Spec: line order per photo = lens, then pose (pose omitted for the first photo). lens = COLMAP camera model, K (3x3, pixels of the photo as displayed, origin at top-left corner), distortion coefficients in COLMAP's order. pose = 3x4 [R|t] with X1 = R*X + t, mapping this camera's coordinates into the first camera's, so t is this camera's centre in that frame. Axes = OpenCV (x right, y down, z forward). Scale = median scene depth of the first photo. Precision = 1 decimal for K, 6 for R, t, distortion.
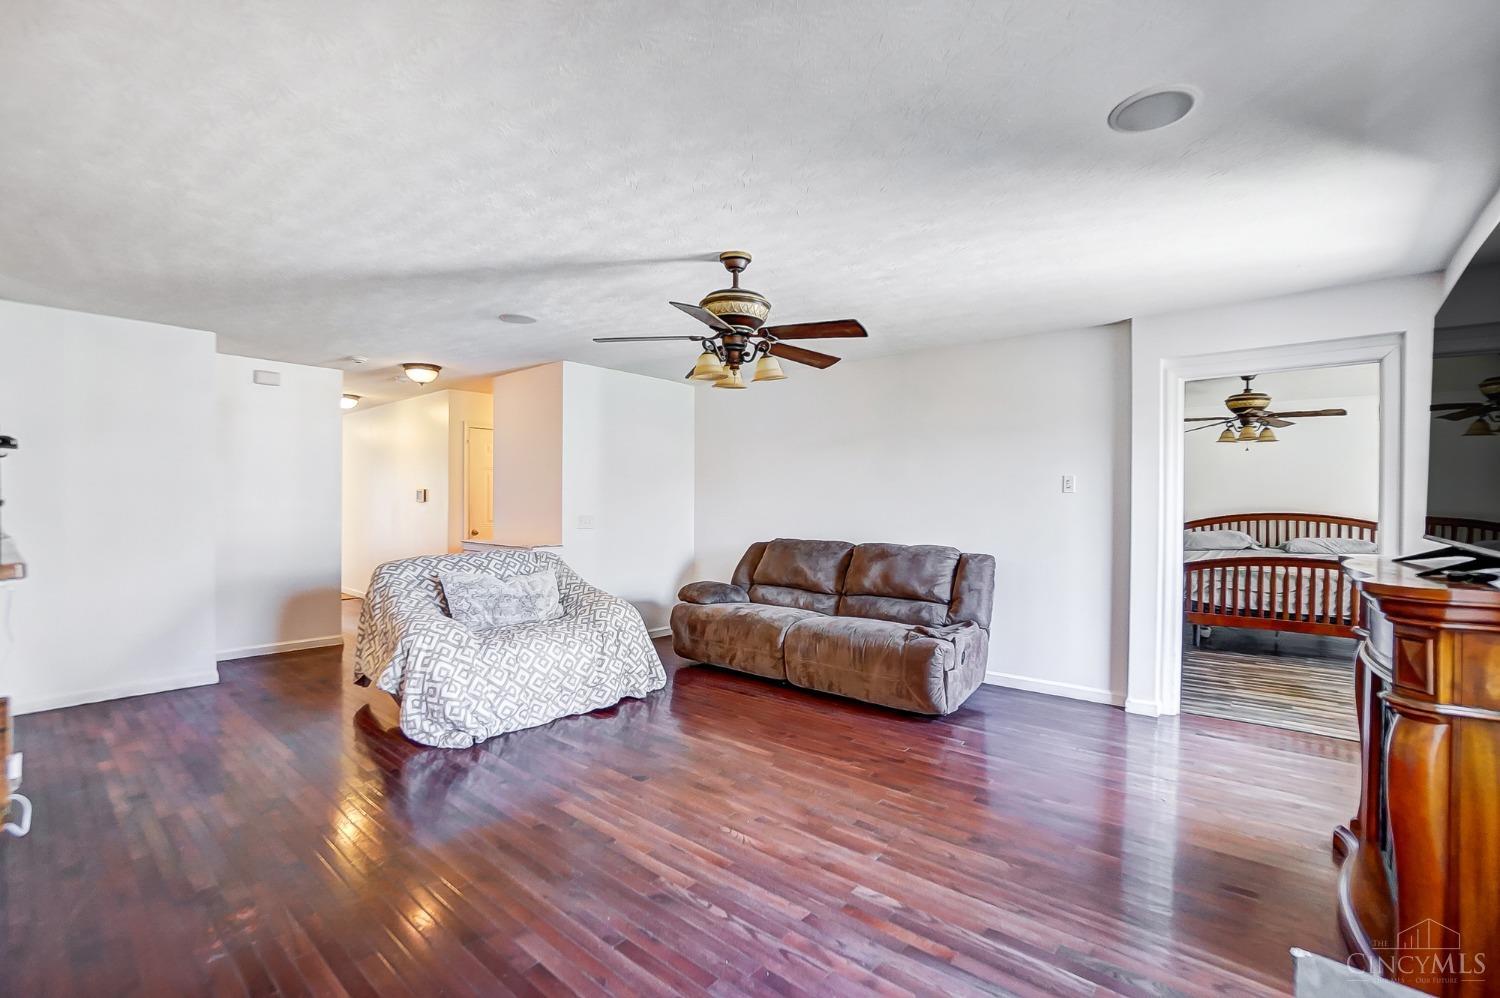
lens RADIAL K [[663.7, 0, 744.2], [0, 663.7, 505.8], [0, 0, 1]] dist [-0.062444, 0.021780]
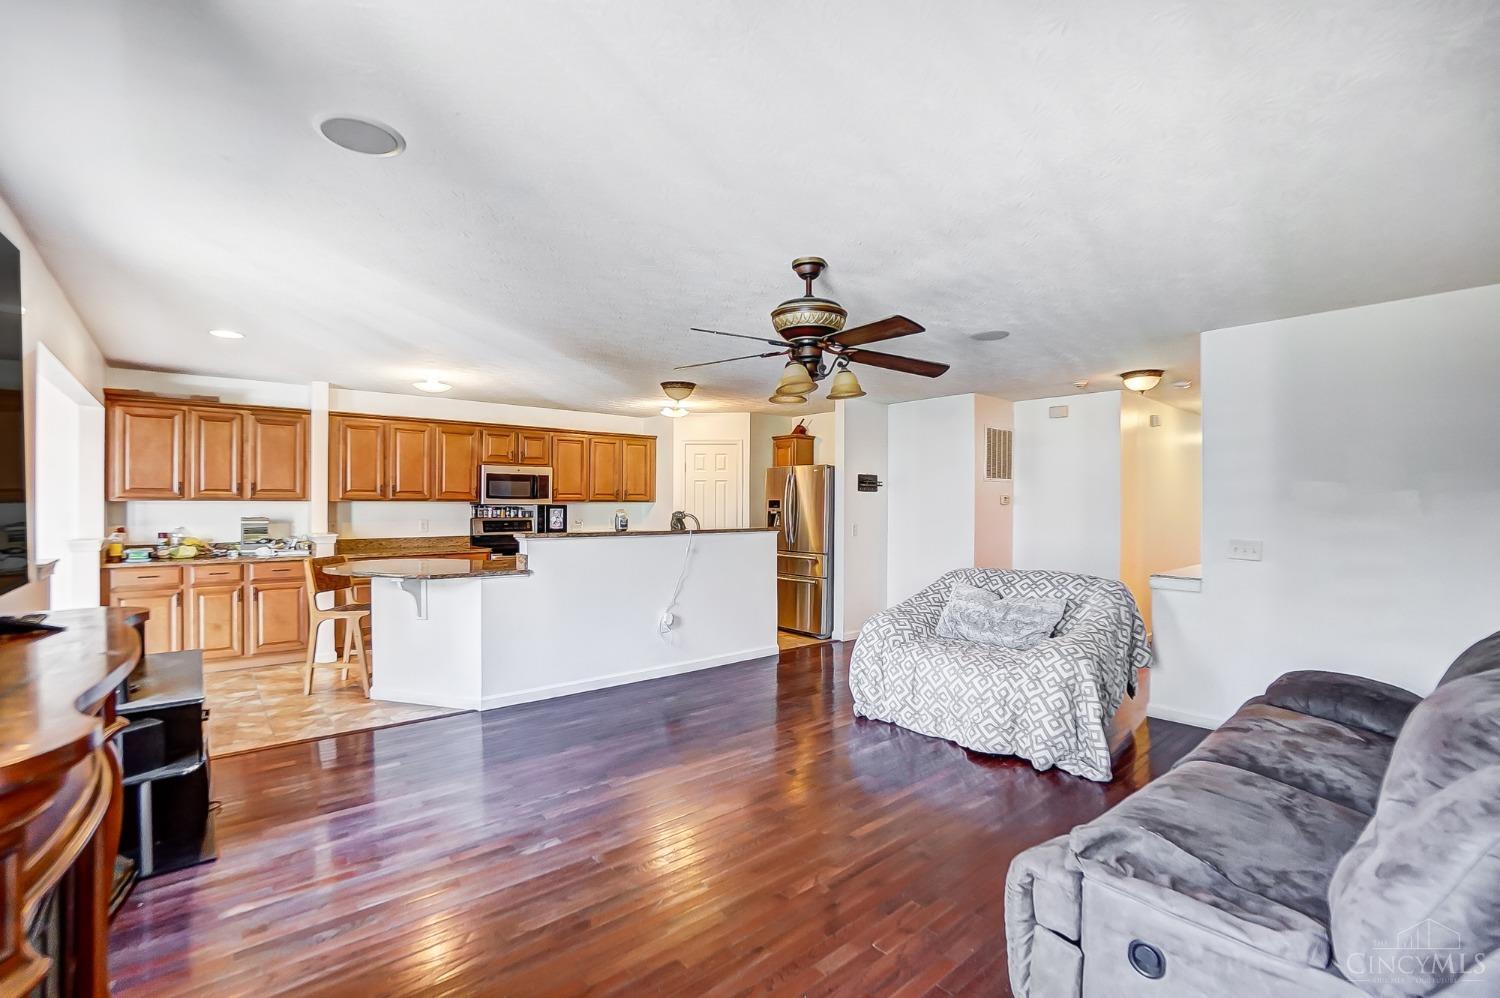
lens RADIAL K [[663.7, 0, 744.2], [0, 663.7, 505.8], [0, 0, 1]] dist [-0.062444, 0.021780]
pose [[-0.151523, -0.003633, -0.988447, 0.642739], [-0.012042, 0.999926, -0.001829, -0.020481], [0.988380, 0.011626, -0.151556, 0.735177]]
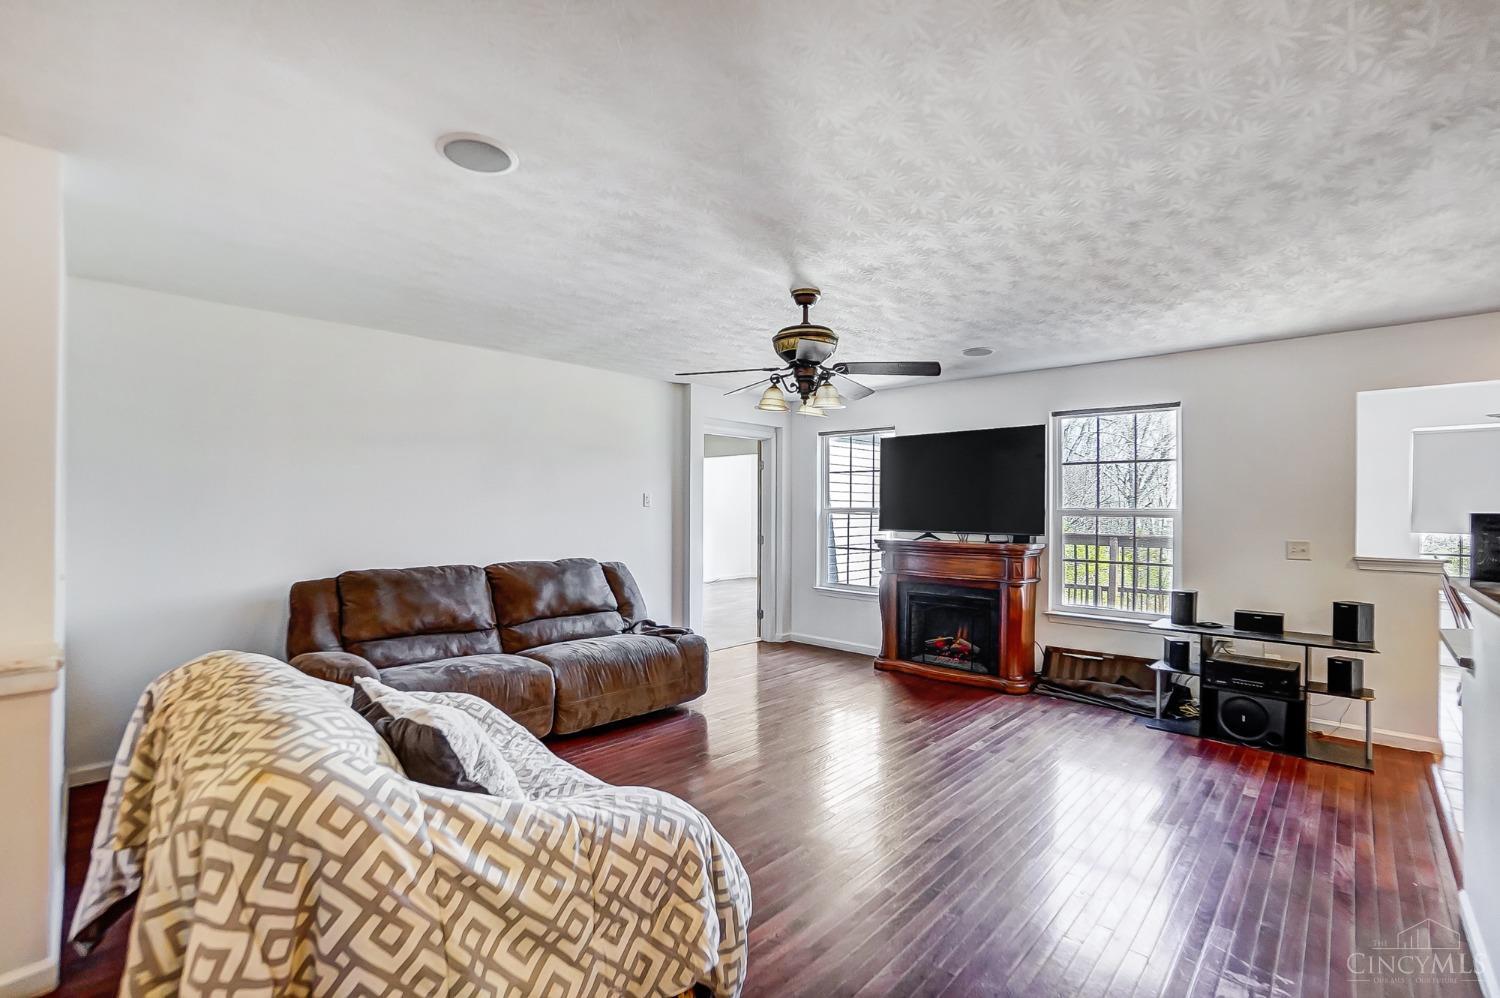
lens RADIAL K [[663.7, 0, 744.2], [0, 663.7, 505.8], [0, 0, 1]] dist [-0.062444, 0.021780]
pose [[0.046064, -0.002217, 0.998936, -0.759863], [-0.001752, 0.999996, 0.002301, -0.025430], [-0.998937, -0.001856, 0.046060, 0.733306]]
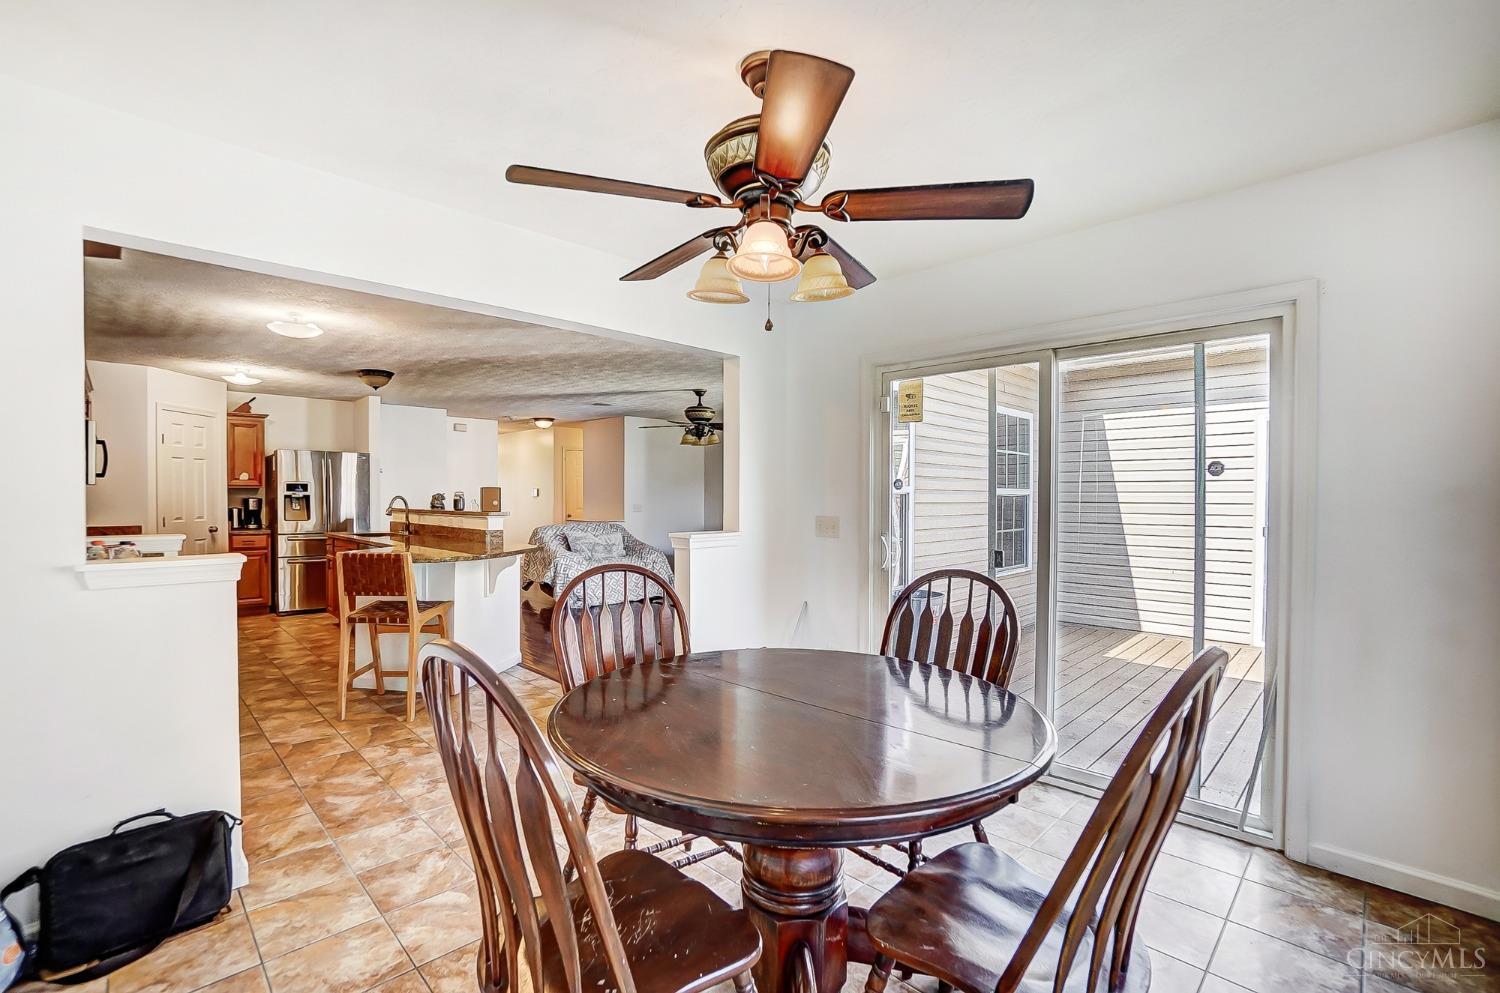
lens RADIAL K [[663.7, 0, 744.2], [0, 663.7, 503.3], [0, 0, 1]] dist [-0.062444, 0.021780]
pose [[0.996740, 0.000327, -0.080685, 0.227696], [0.000236, 0.999976, 0.006960, -0.001200], [0.080685, -0.006957, 0.996715, -0.900107]]
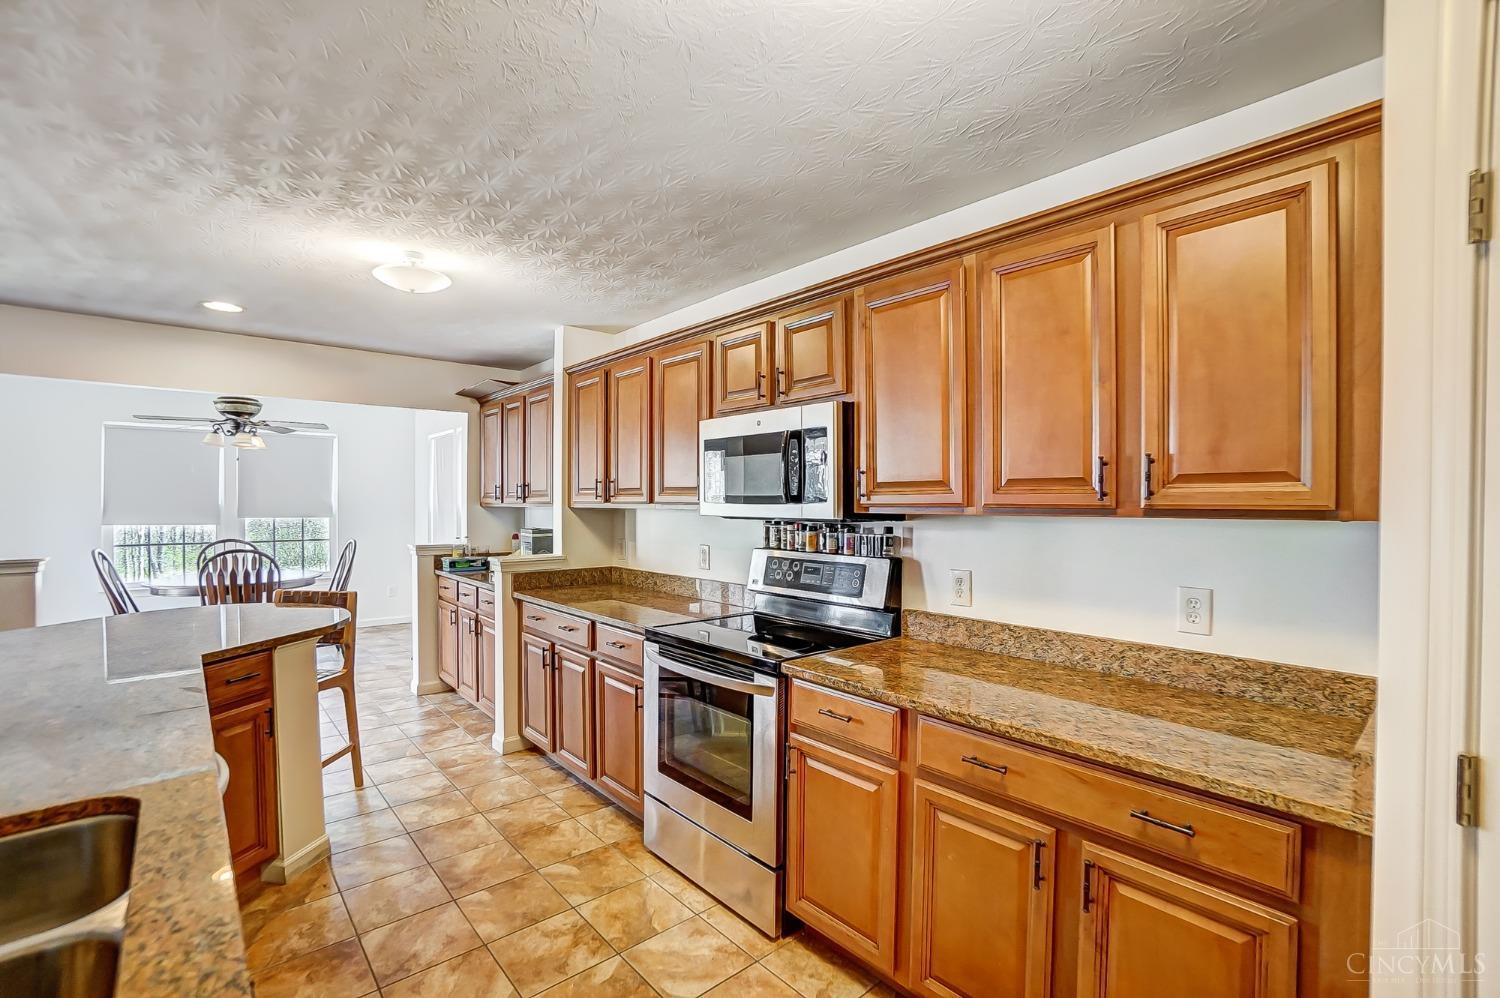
lens RADIAL K [[663.7, 0, 744.2], [0, 663.7, 505.8], [0, 0, 1]] dist [-0.062444, 0.021780]
pose [[-0.989461, -0.009945, 0.144459, -0.883640], [-0.008111, 0.999879, 0.013276, -0.038130], [-0.144573, 0.011964, -0.989422, 0.530670]]
